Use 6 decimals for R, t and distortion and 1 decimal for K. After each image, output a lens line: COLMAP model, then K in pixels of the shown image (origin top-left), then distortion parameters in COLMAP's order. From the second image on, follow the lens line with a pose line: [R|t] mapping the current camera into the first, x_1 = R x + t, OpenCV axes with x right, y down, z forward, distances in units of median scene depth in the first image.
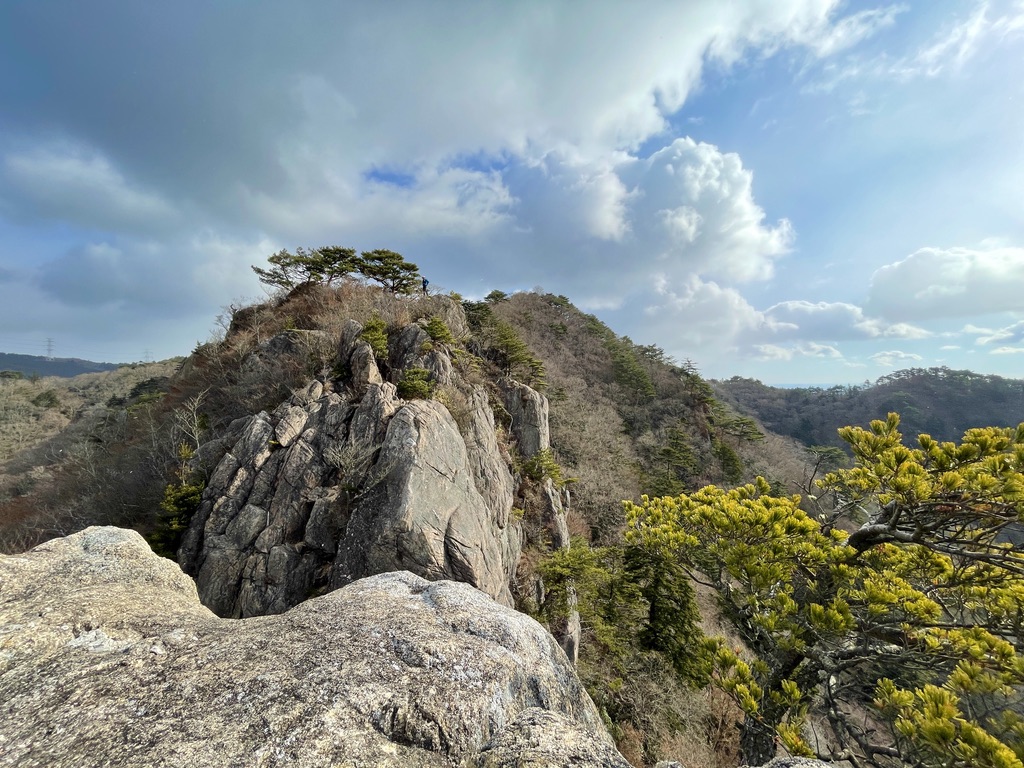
lens RADIAL K [[407.3, 0, 512.0], [0, 407.3, 384.0], [0, 0, 1]] dist [-0.000789, -0.000662]
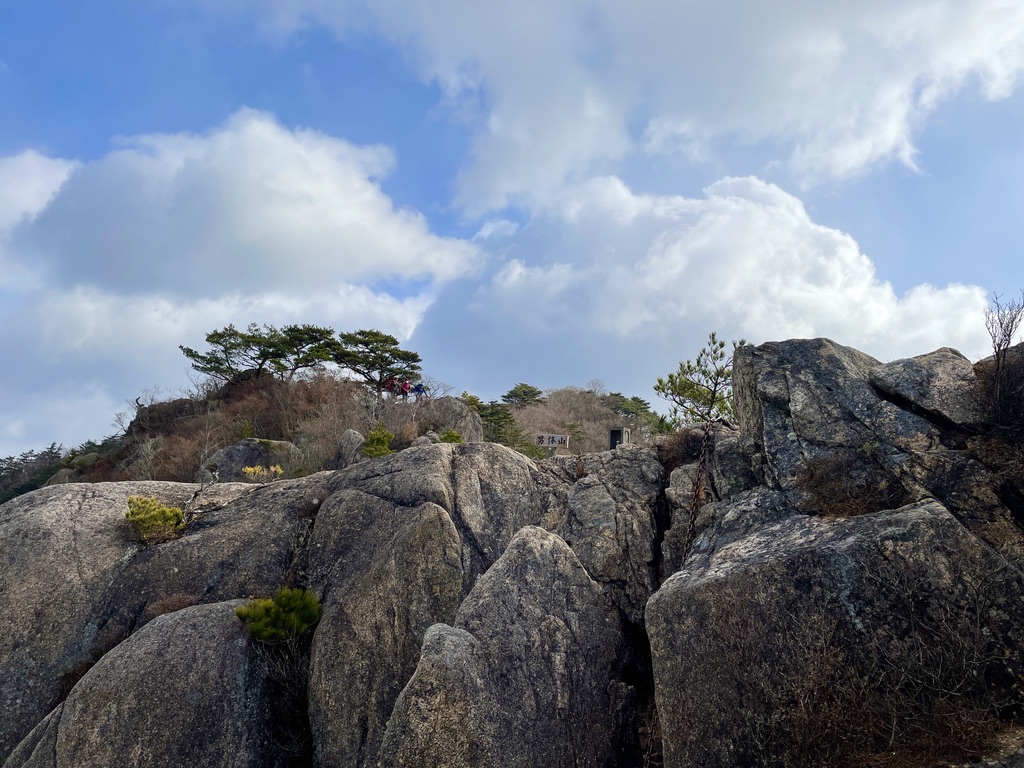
lens RADIAL K [[756.1, 0, 505.1], [0, 756.1, 380.2], [0, 0, 1]] dist [0.105692, -0.125407]
pose [[0.997595, 0.036765, -0.058750, -0.006824], [-0.049082, 0.973267, -0.224370, 0.035195], [0.048930, 0.226714, 0.972731, -0.237996]]
